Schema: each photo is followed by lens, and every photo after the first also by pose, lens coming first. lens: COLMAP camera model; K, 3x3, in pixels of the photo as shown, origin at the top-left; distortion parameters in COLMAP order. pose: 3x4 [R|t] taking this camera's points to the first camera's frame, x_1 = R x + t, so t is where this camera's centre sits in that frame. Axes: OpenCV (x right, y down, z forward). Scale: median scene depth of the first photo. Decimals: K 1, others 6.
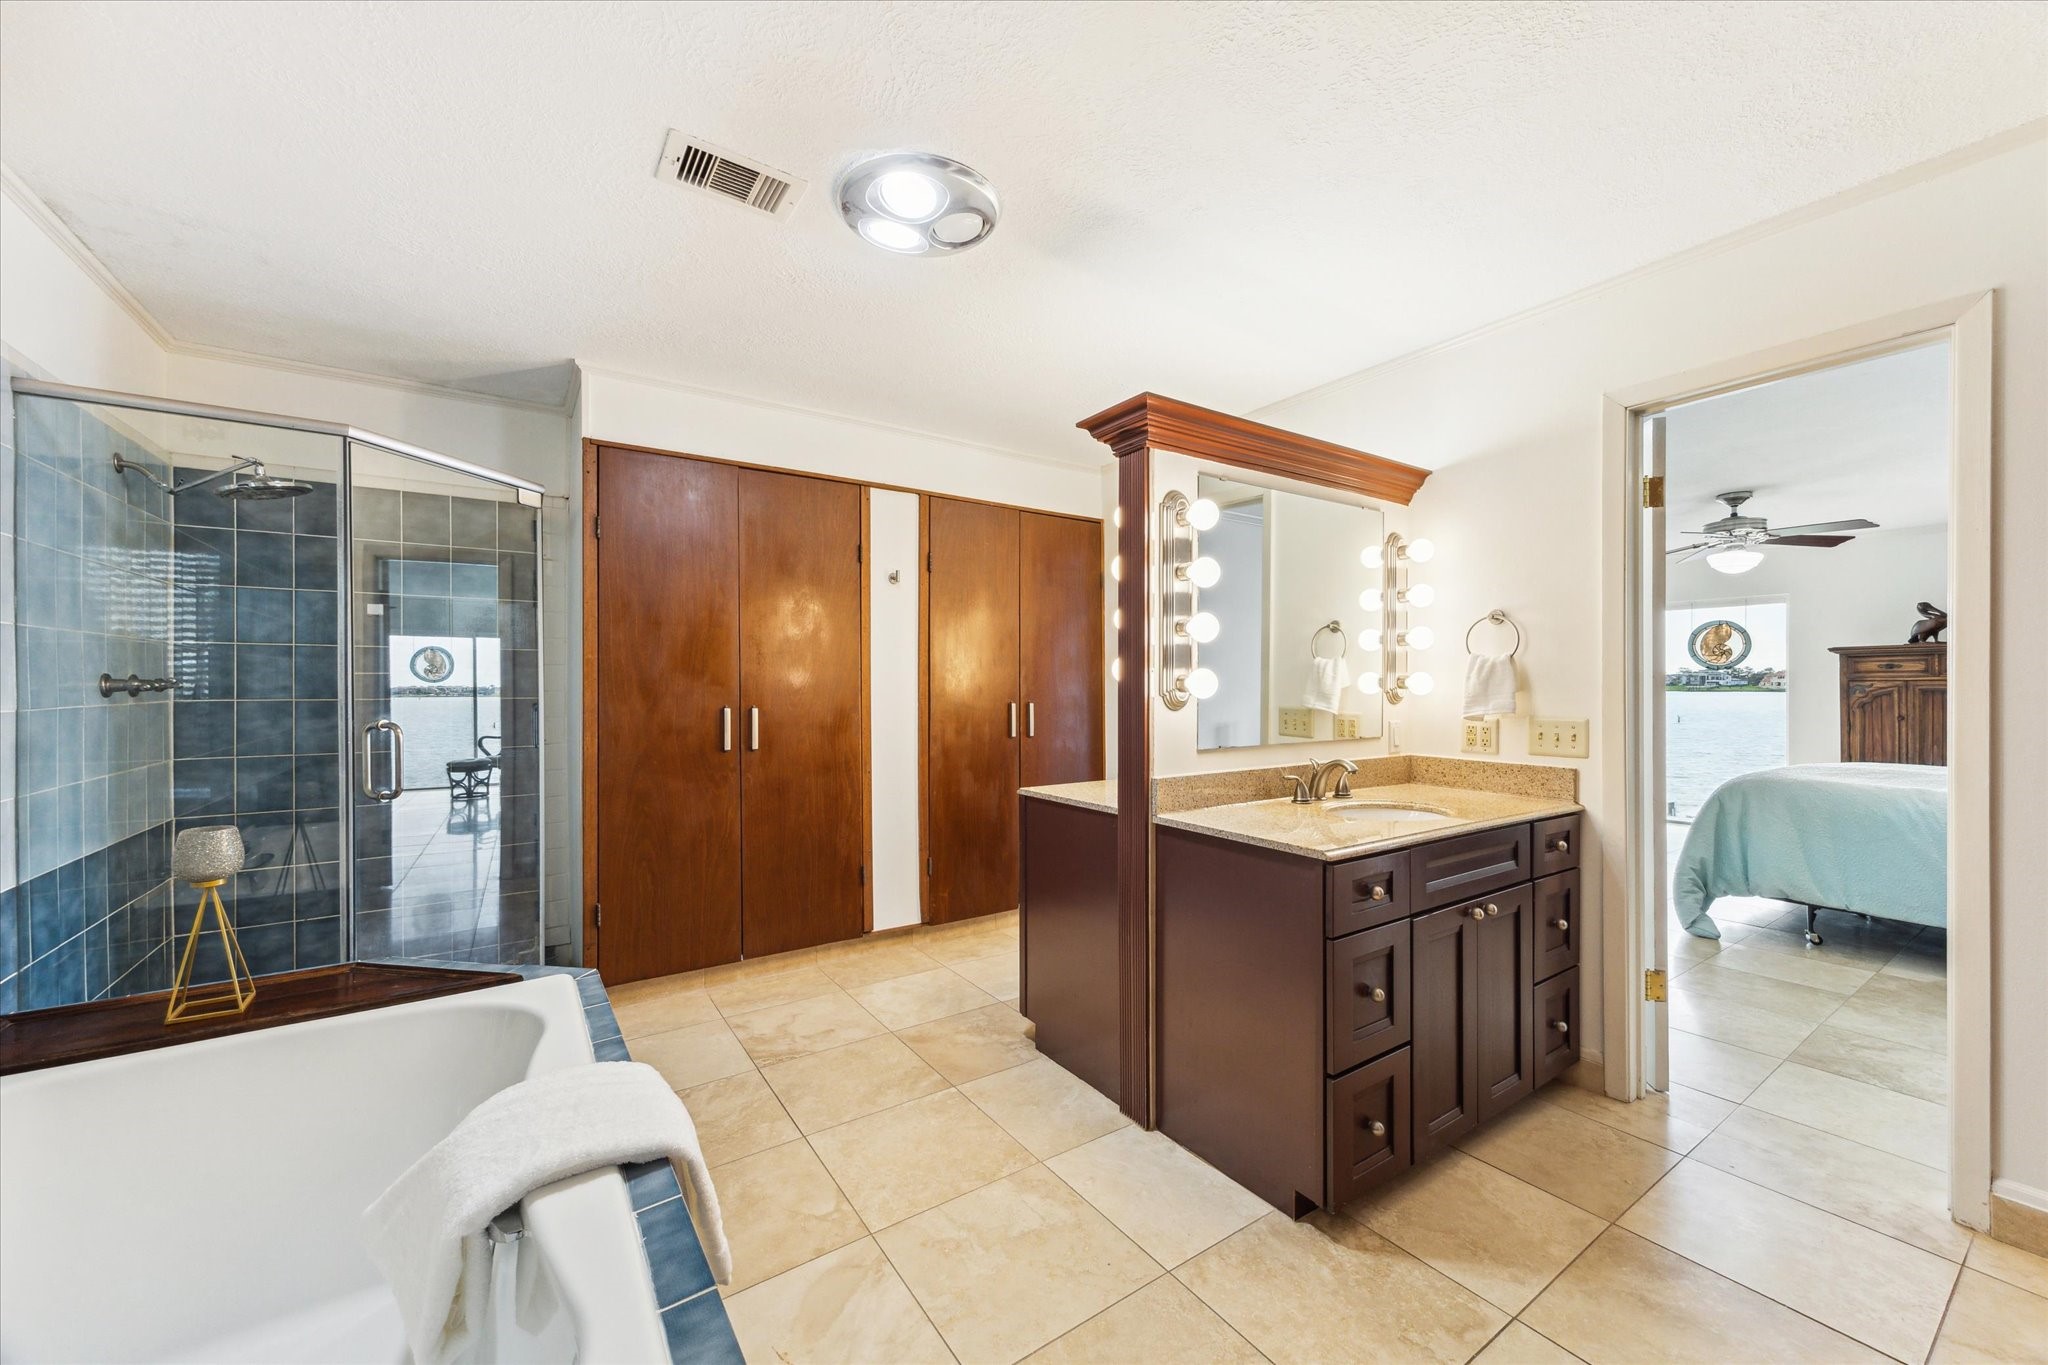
lens RADIAL K [[783.8, 0, 1025.2], [0, 783.8, 680.4], [0, 0, 1]] dist [0.001337, -0.000266]
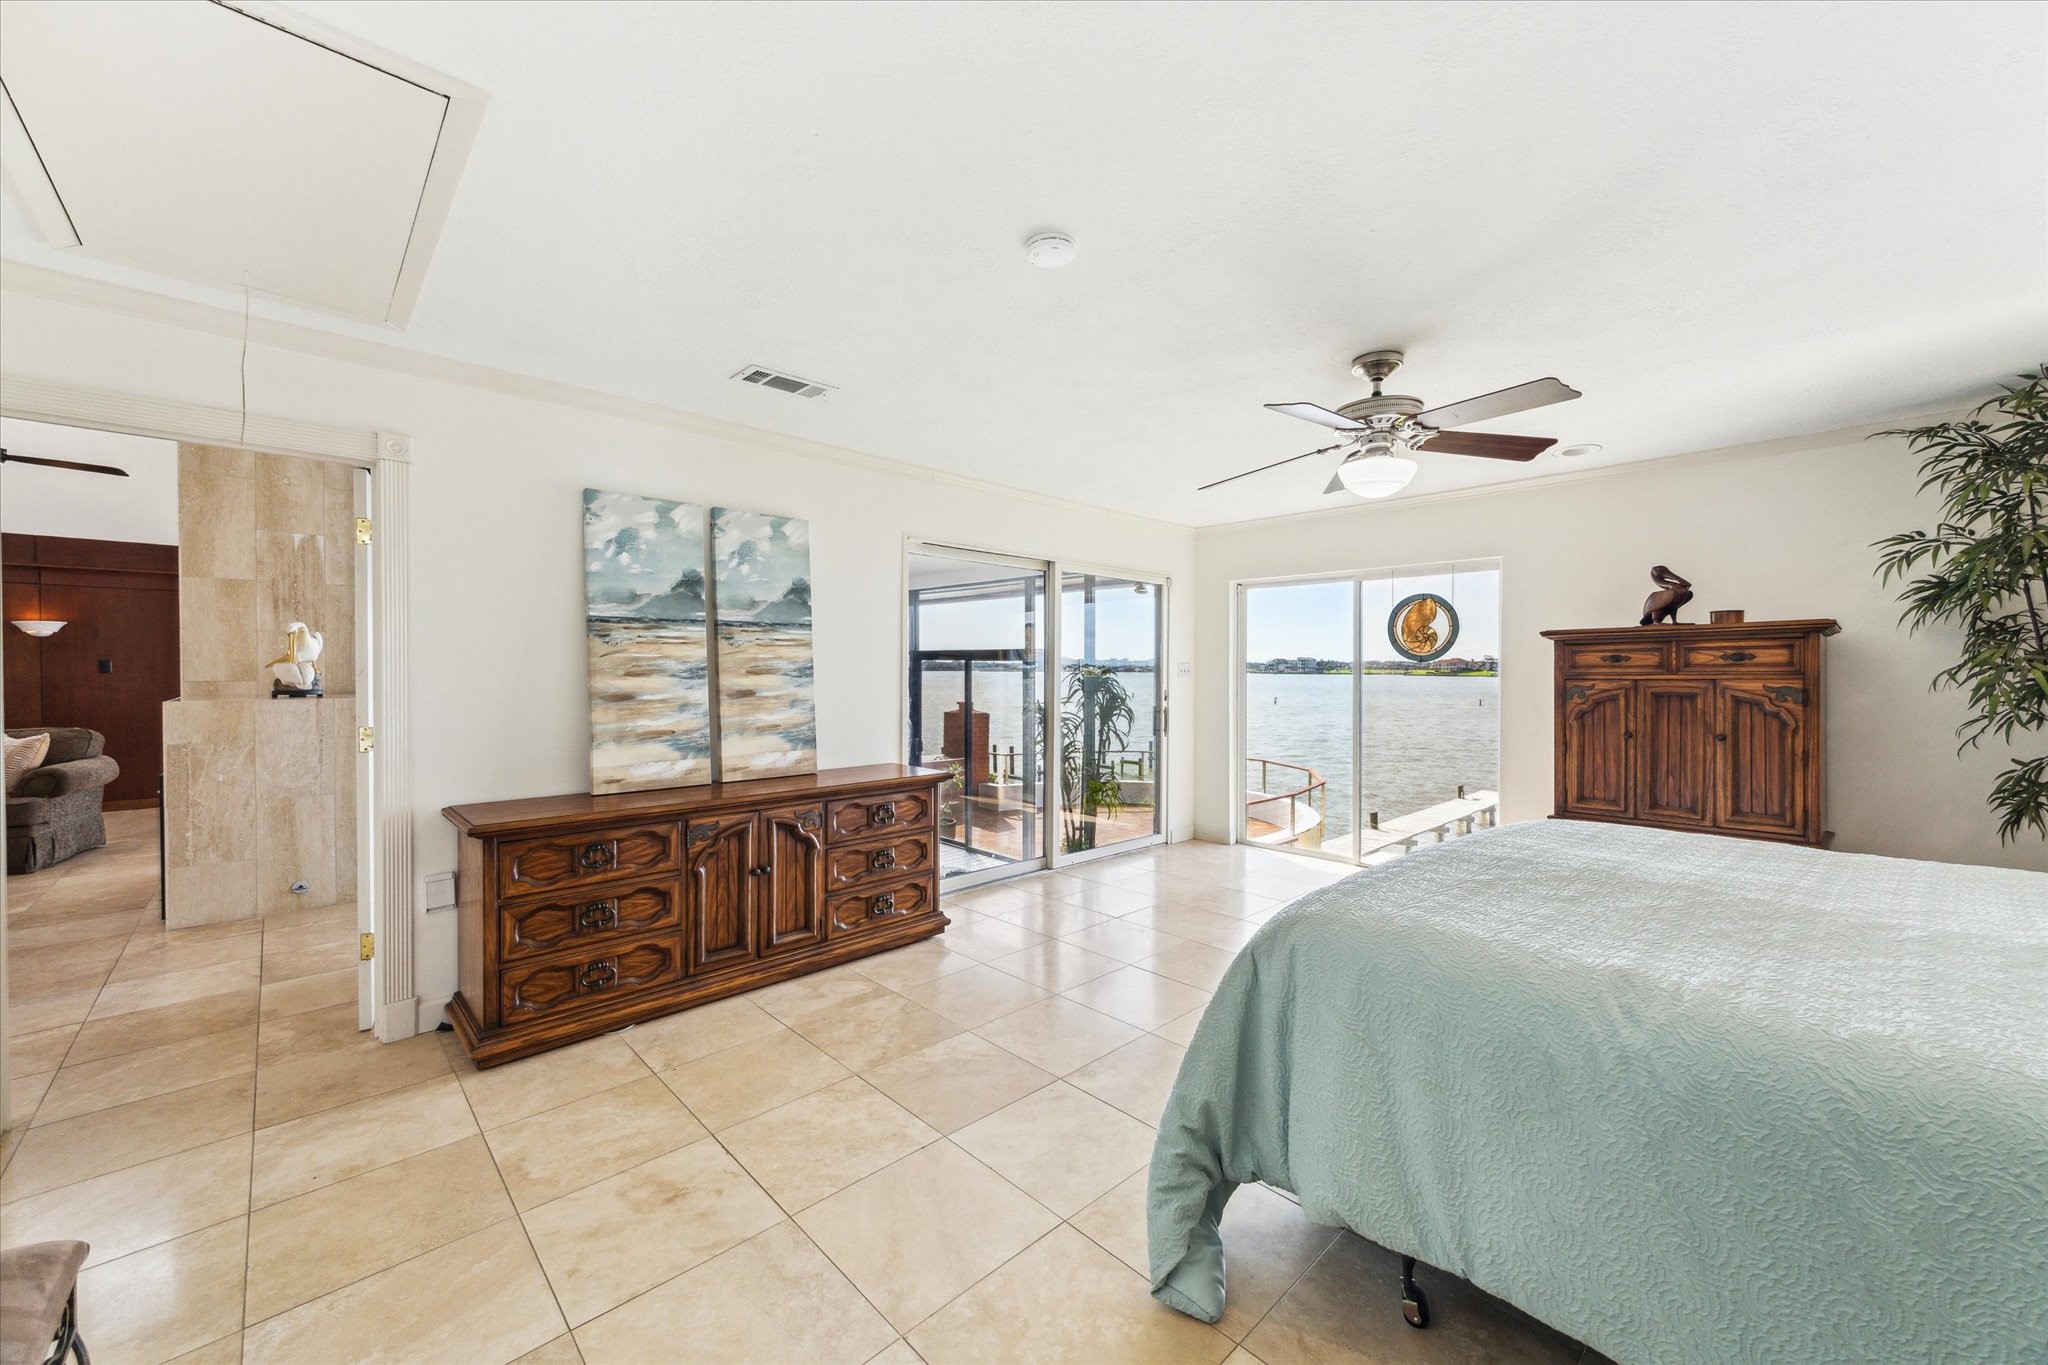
lens RADIAL K [[783.8, 0, 1031.2], [0, 783.8, 678.0], [0, 0, 1]] dist [0.001337, -0.000266]
pose [[0.985576, 0.000128, 0.169232, 0.487658], [-0.003052, 0.999850, 0.017020, -0.011434], [-0.169205, -0.017291, 0.985429, 0.415711]]
